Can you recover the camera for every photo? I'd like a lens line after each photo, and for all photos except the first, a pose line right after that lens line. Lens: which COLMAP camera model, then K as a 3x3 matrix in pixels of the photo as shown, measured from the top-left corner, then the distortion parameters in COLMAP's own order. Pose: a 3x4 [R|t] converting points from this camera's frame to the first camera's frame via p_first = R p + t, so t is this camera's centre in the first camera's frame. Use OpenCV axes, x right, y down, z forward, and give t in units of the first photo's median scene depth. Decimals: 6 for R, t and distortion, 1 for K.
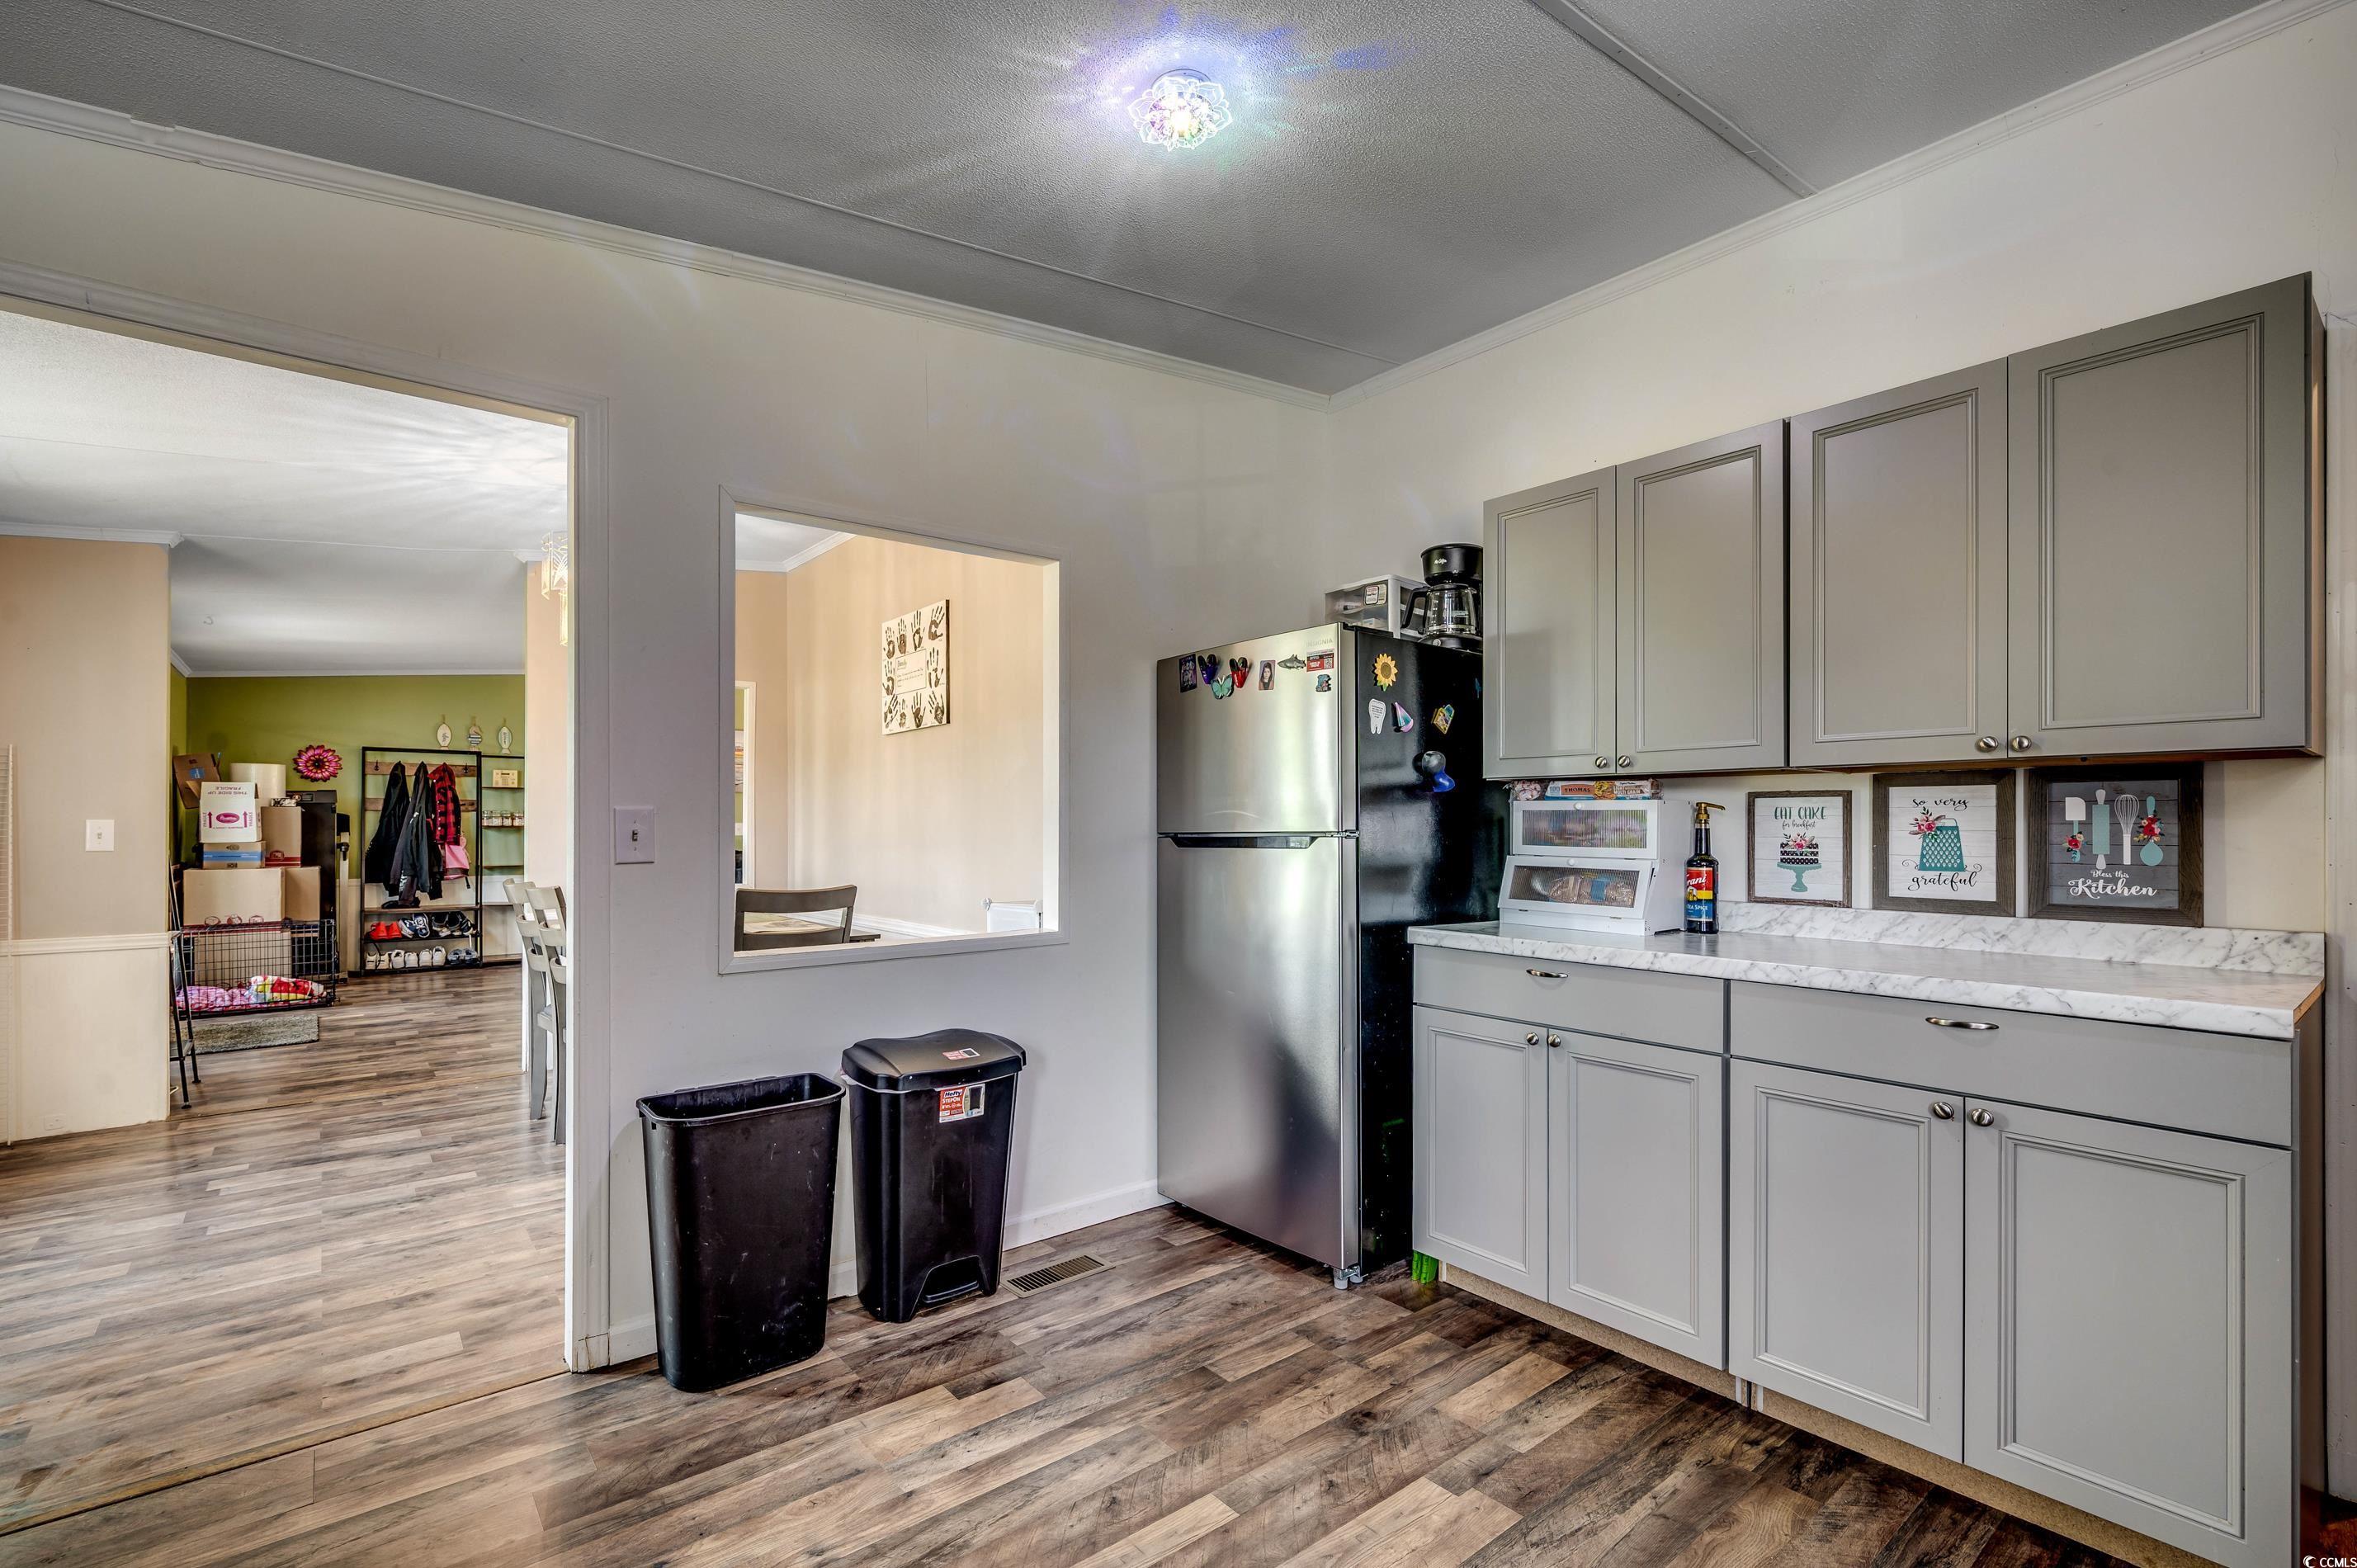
lens RADIAL K [[1041.0, 0, 1176.5], [0, 1041.0, 820.4], [0, 0, 1]] dist [-0.001178, -0.000265]
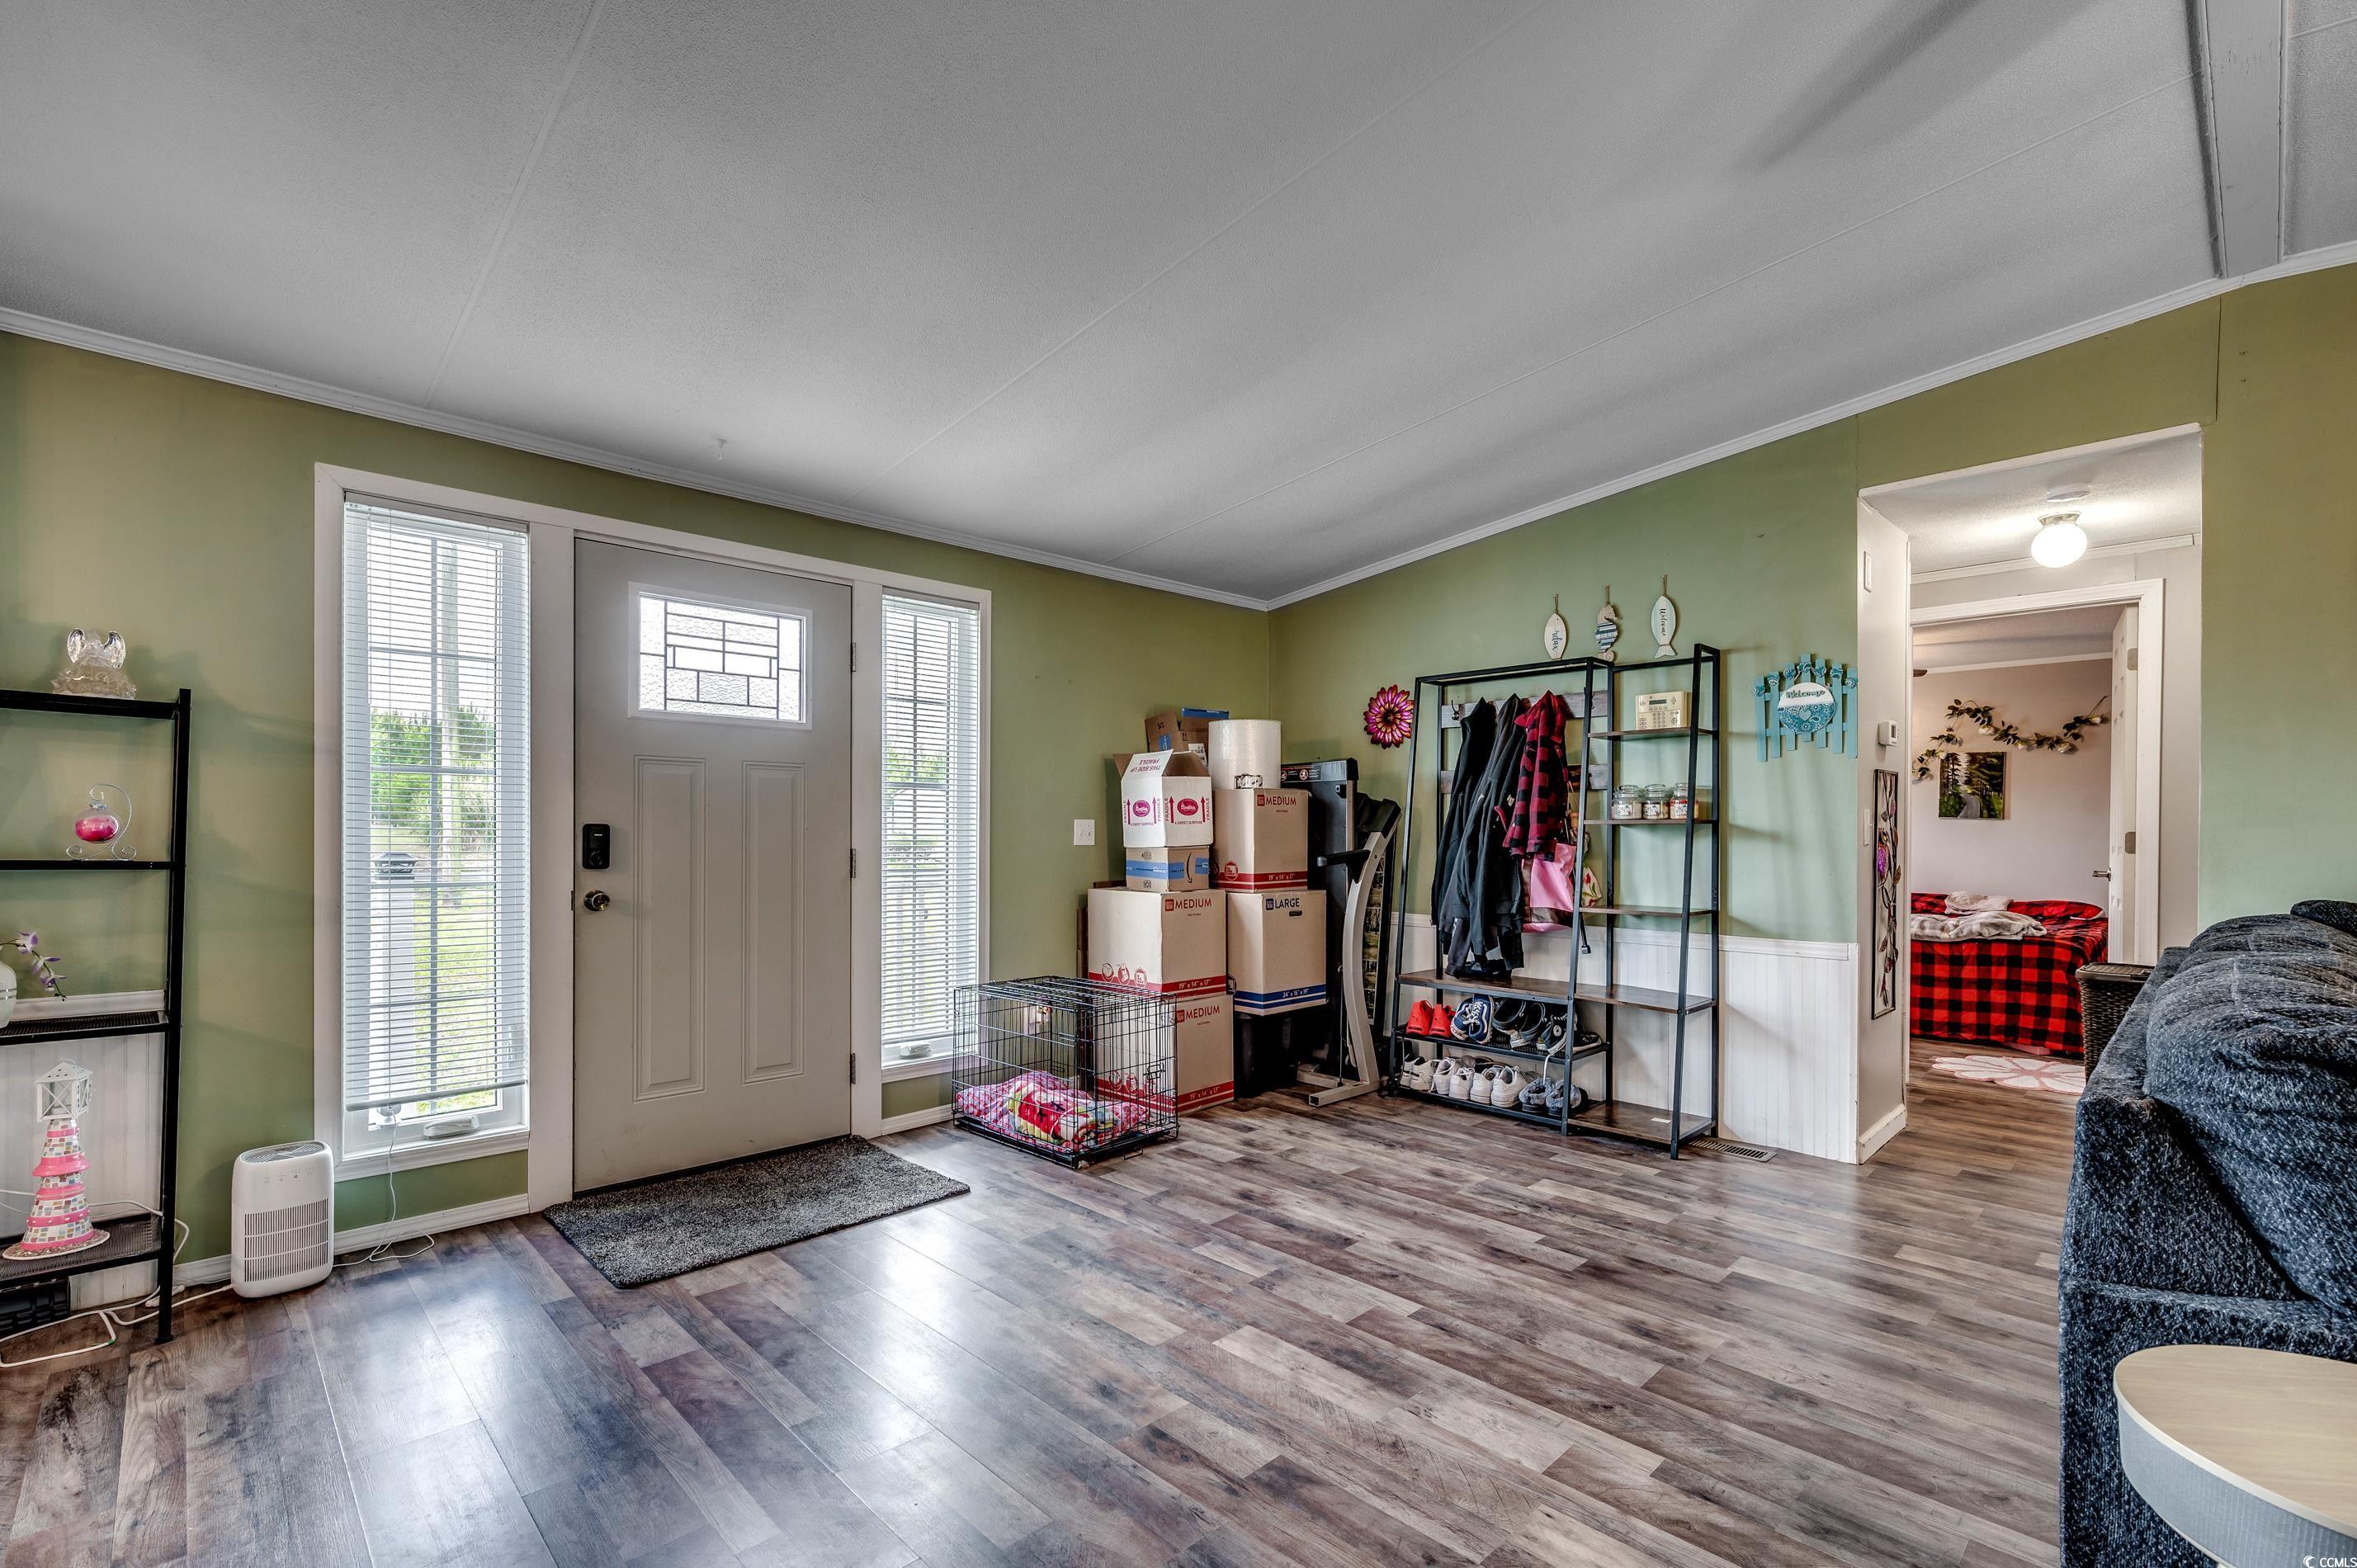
lens RADIAL K [[1038.1, 0, 1182.9], [0, 1038.1, 833.6], [0, 0, 1]] dist [-0.001079, -0.000074]
pose [[0.085882, 0.001744, -0.996304, -0.237307], [0.005377, 0.999983, 0.002214, 0.009525], [0.996291, -0.005547, 0.085872, 0.805093]]
